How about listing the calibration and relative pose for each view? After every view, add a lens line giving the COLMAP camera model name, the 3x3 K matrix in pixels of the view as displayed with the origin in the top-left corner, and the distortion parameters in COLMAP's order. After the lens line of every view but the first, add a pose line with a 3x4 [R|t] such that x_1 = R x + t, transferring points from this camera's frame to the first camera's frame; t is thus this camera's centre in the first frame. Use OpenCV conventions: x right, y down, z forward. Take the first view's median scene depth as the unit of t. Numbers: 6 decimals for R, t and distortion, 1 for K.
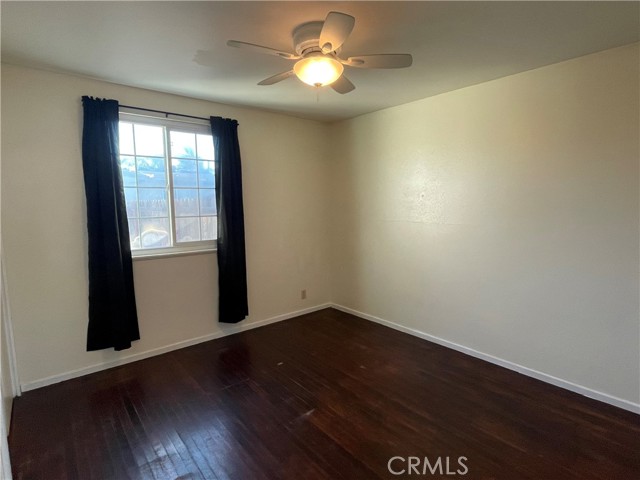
lens RADIAL K [[337.4, 0, 320.0], [0, 337.4, 240.0], [0, 0, 1]] dist [-0.093576, -0.000145]
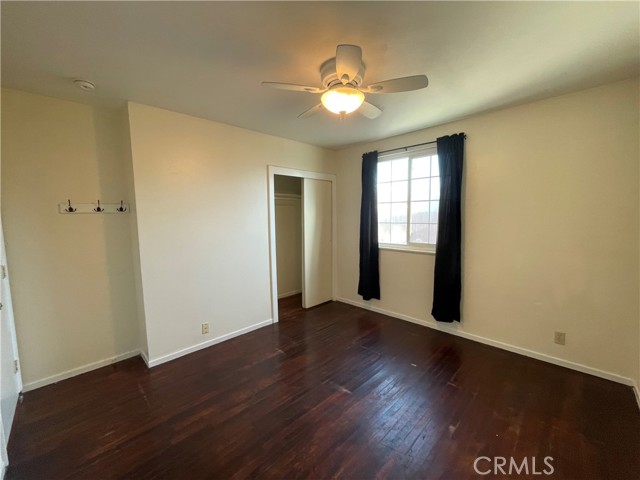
lens RADIAL K [[256.5, 0, 320.0], [0, 256.5, 240.0], [0, 0, 1]] dist [-0.001133, -0.000208]
pose [[0.055281, 0.095388, -0.993904, 0.595919], [-0.099370, 0.991010, 0.089583, -0.059620], [0.993514, 0.093812, 0.064263, 0.574189]]
